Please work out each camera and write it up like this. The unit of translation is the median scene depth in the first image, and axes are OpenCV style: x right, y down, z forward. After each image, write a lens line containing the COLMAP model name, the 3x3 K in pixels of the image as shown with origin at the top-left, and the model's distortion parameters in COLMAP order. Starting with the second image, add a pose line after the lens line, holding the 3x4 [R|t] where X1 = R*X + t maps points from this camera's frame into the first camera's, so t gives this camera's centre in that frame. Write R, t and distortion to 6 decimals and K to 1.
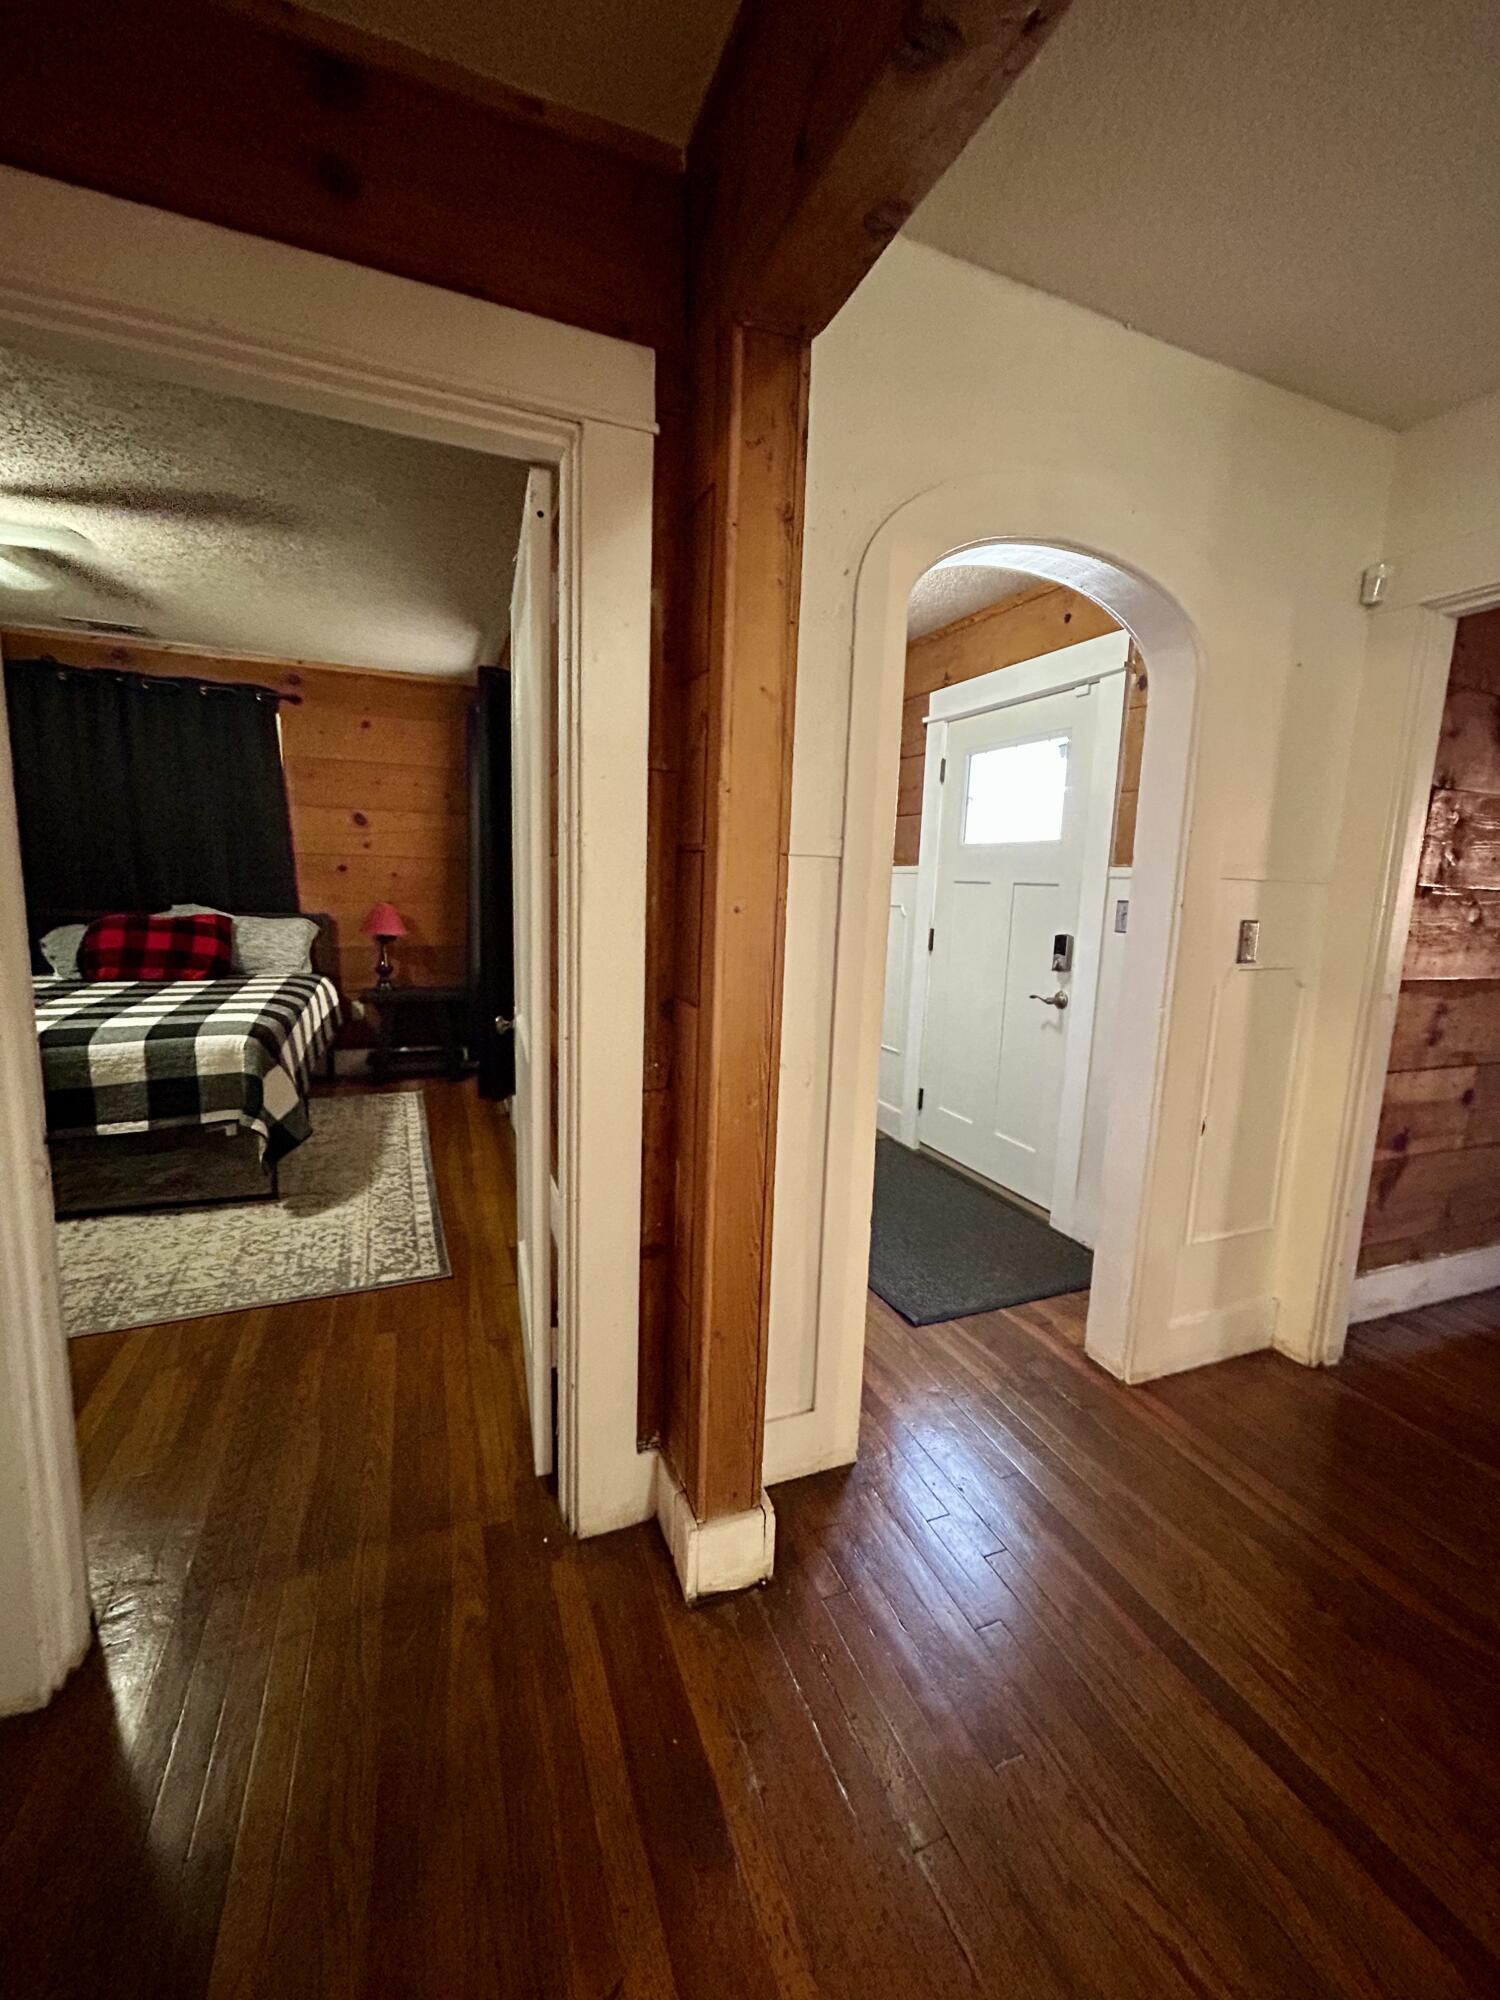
lens RADIAL K [[816.2, 0, 750.0], [0, 816.2, 1000.0], [0, 0, 1]] dist [-0.001592, -0.000231]
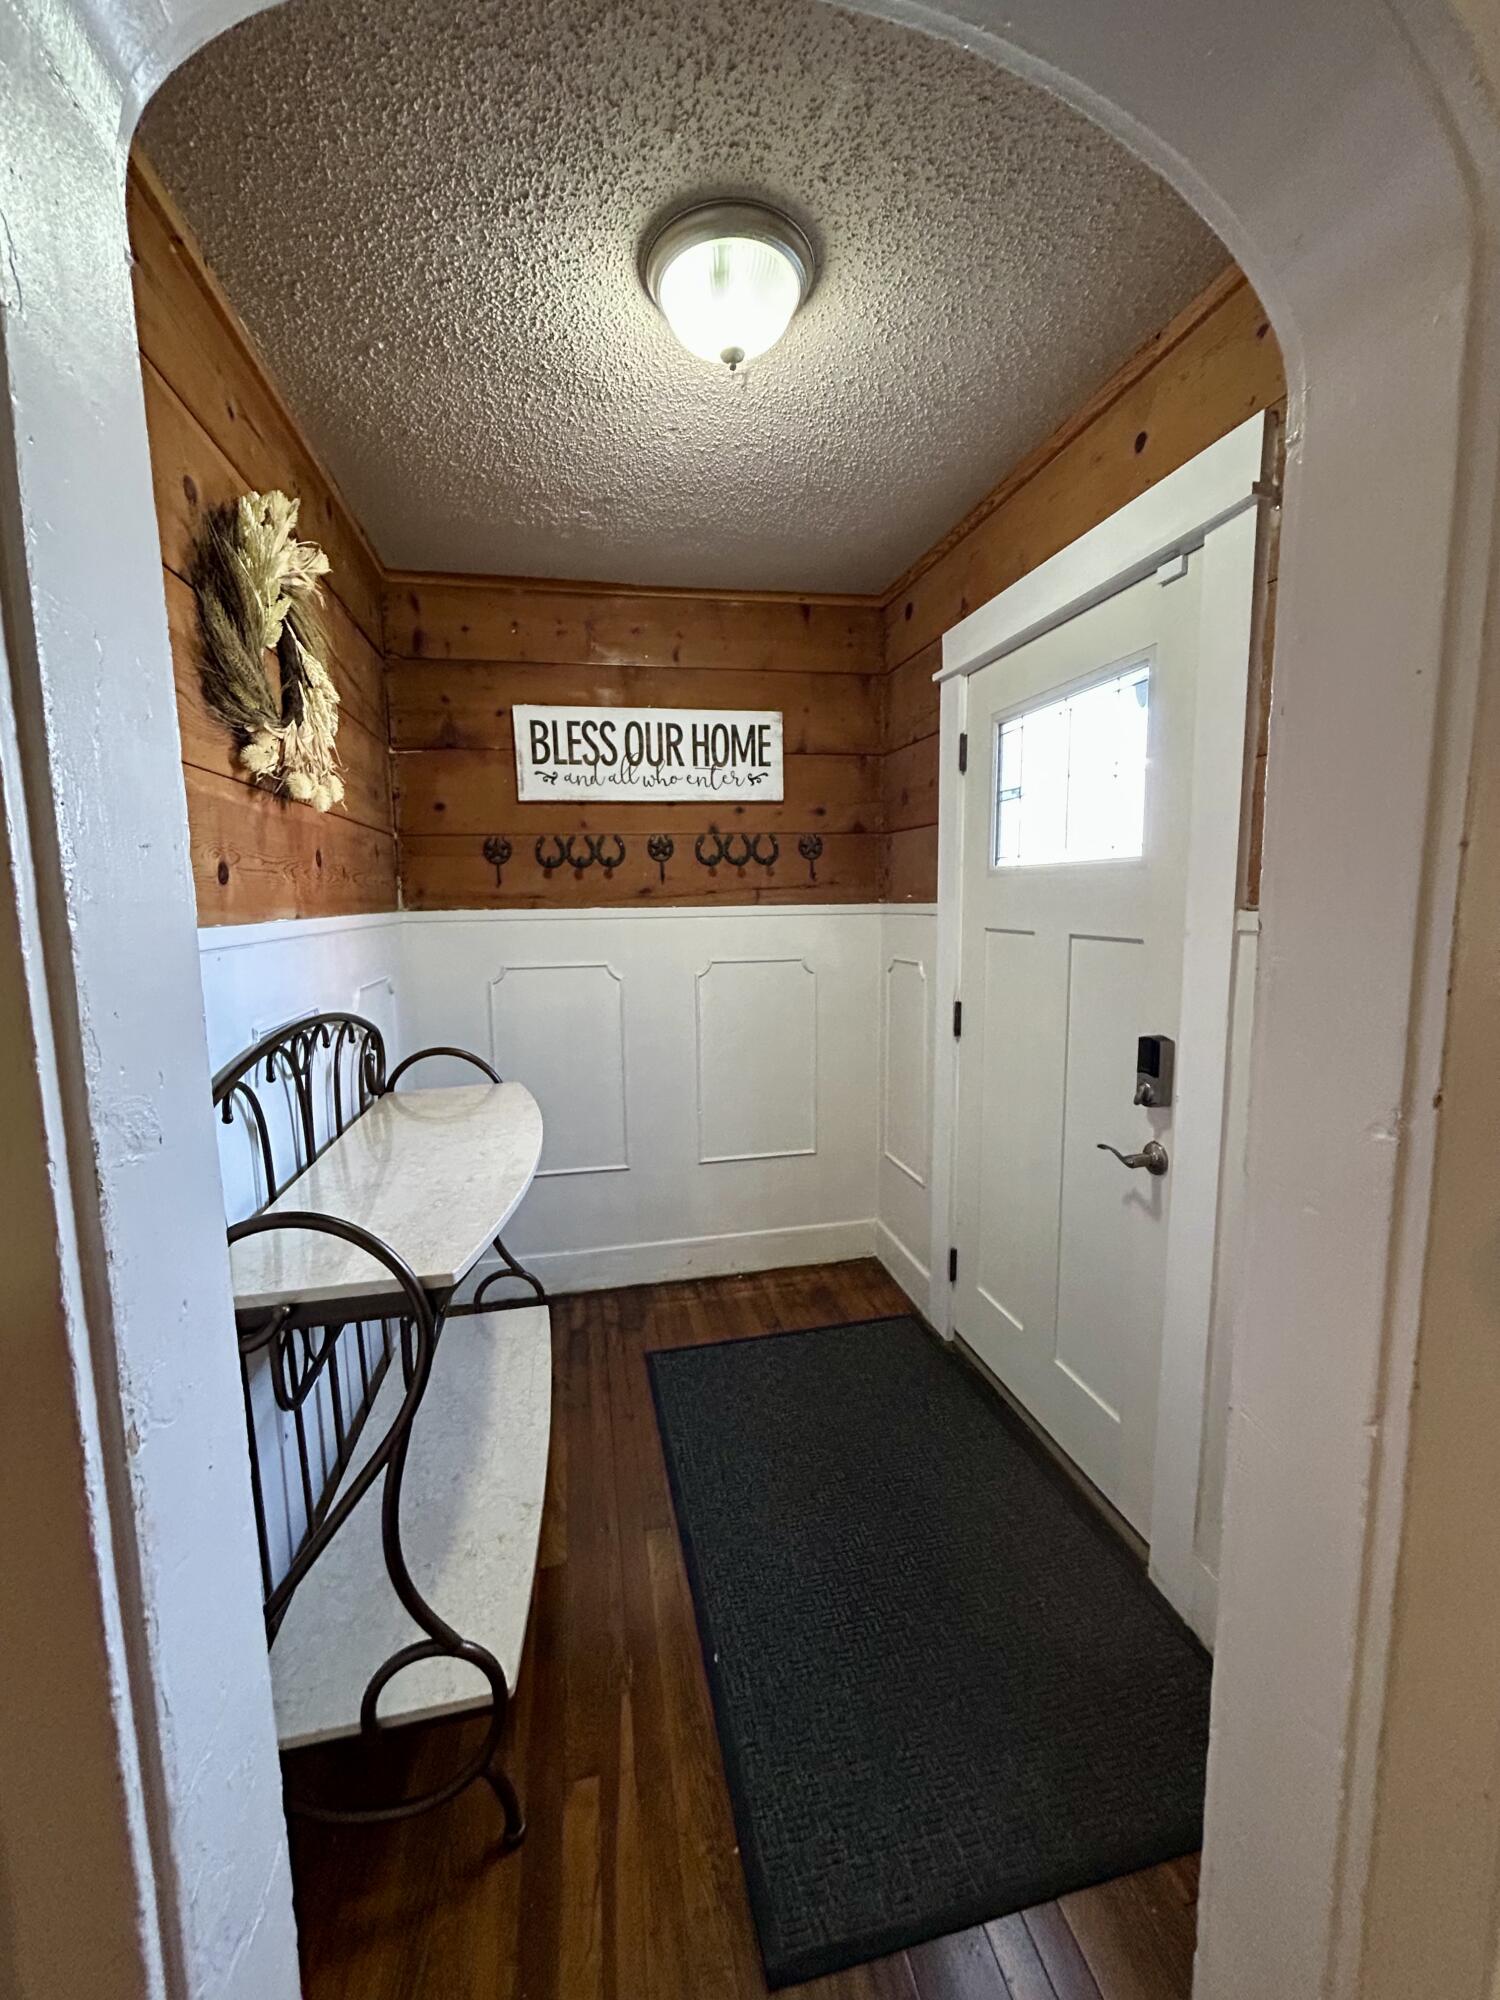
lens RADIAL K [[816.2, 0, 750.0], [0, 816.2, 1000.0], [0, 0, 1]] dist [-0.001592, -0.000231]
pose [[0.983998, -0.026151, -0.176247, 0.213556], [0.022405, 0.999479, -0.023214, -0.094659], [0.176763, 0.018894, 0.984072, 0.420376]]
